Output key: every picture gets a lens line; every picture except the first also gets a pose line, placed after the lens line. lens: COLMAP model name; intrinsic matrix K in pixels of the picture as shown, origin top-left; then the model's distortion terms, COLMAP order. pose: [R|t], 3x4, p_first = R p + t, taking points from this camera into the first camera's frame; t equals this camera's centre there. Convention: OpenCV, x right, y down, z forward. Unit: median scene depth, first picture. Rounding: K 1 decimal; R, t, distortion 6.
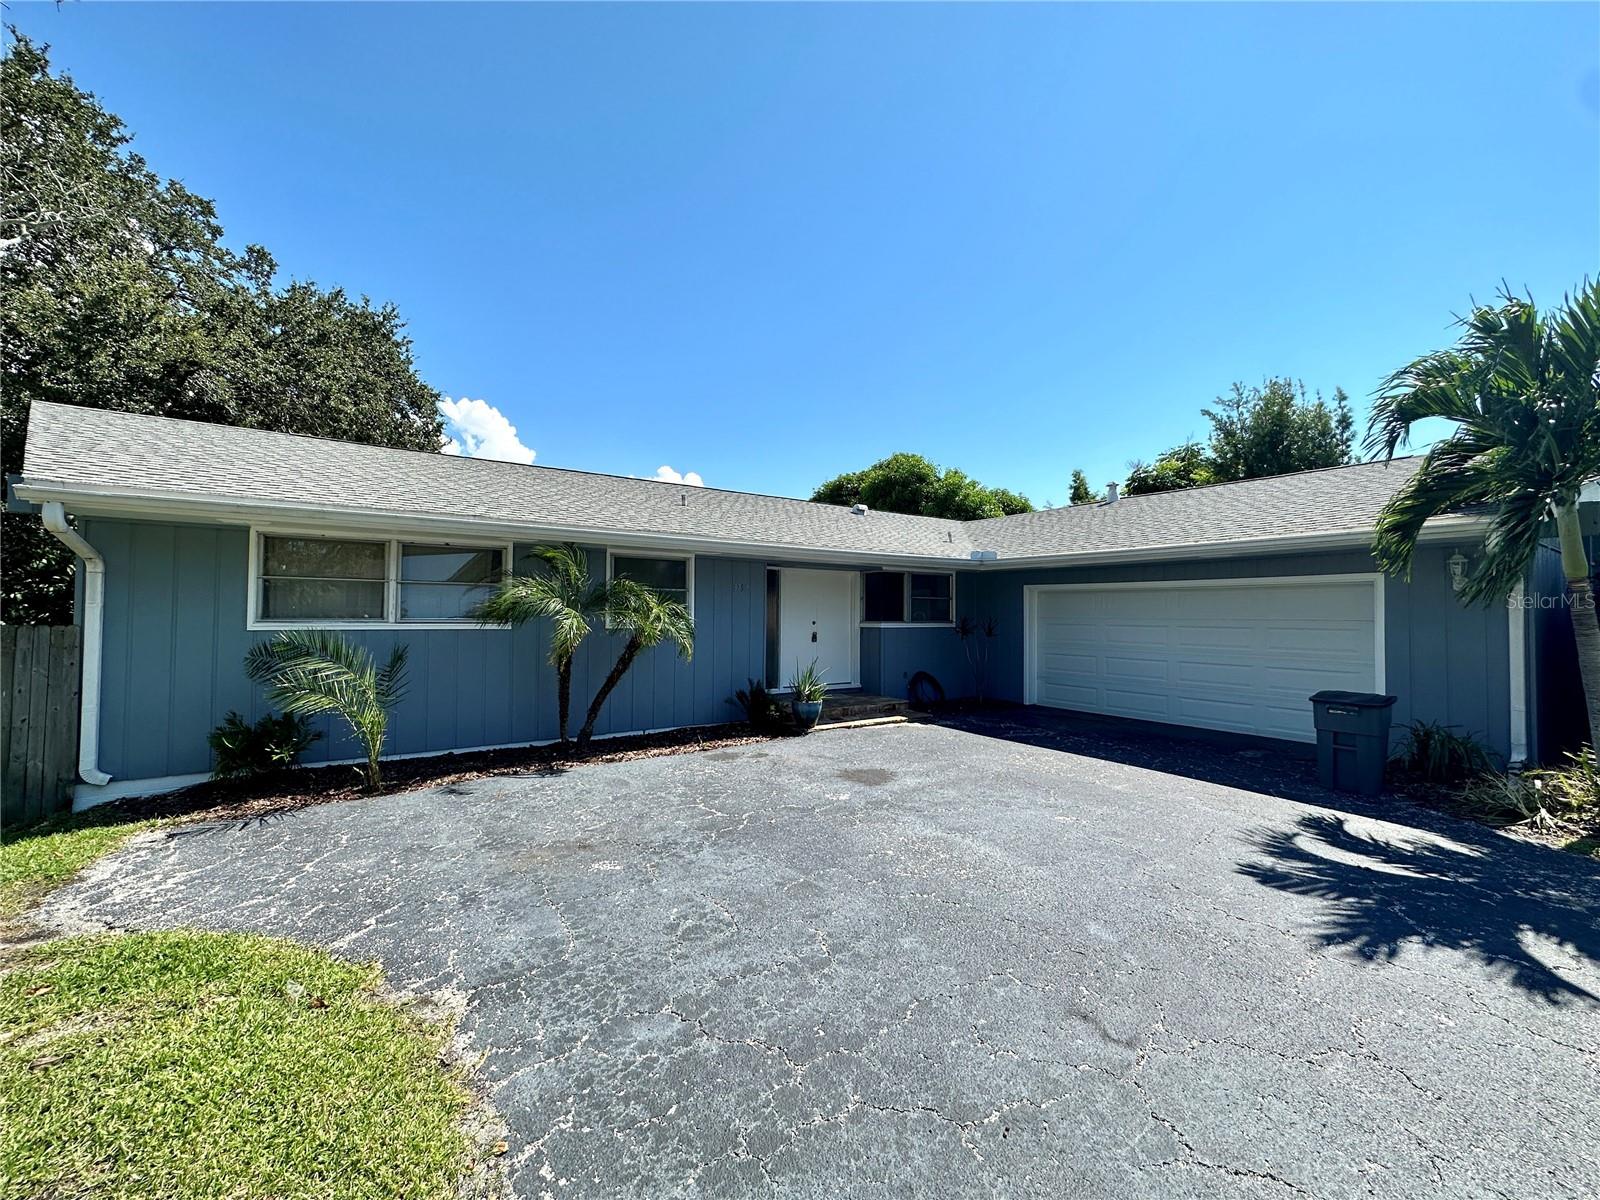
lens RADIAL K [[638.3, 0, 801.2], [0, 638.3, 597.3], [0, 0, 1]] dist [-0.002625, 0.000421]
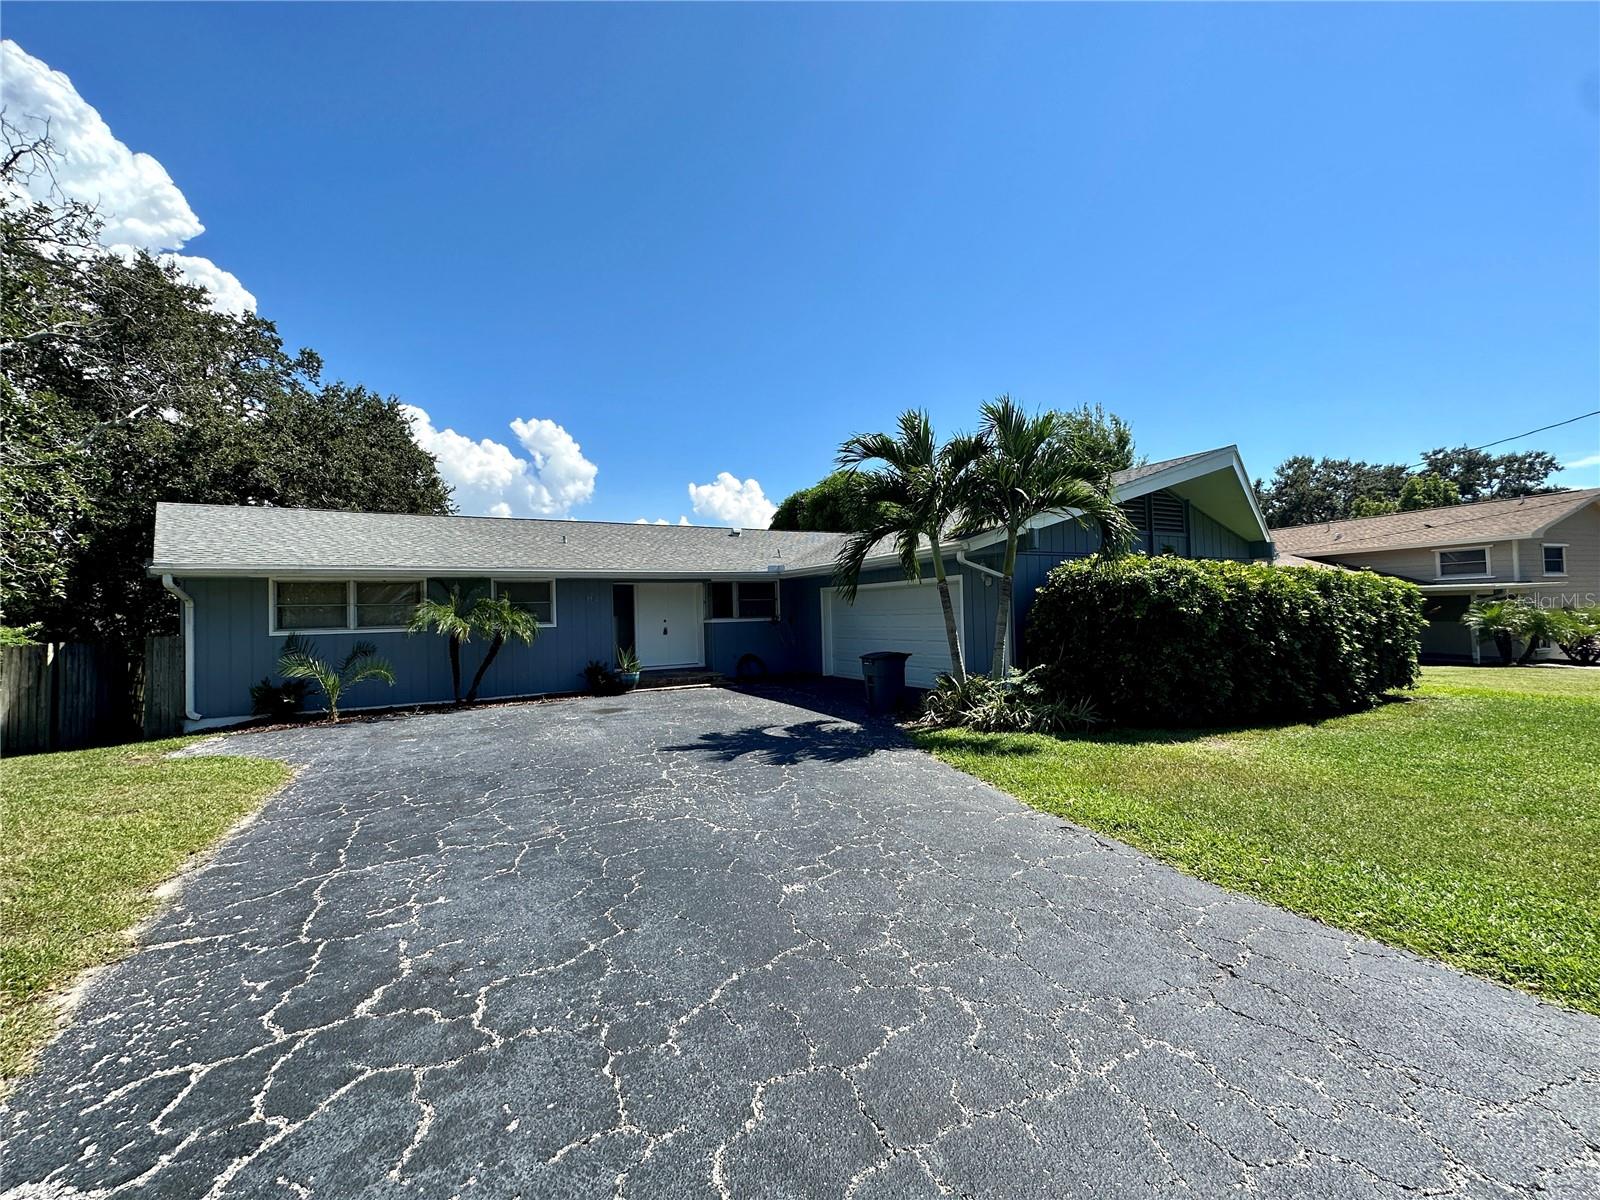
lens RADIAL K [[635.7, 0, 800.0], [0, 635.7, 600.0], [0, 0, 1]] dist [-0.000385, -0.006660]
pose [[0.994834, -0.037902, -0.094174, 0.461570], [0.038275, 0.999265, 0.002158, 0.002450], [0.094023, -0.005752, 0.995553, -0.368592]]
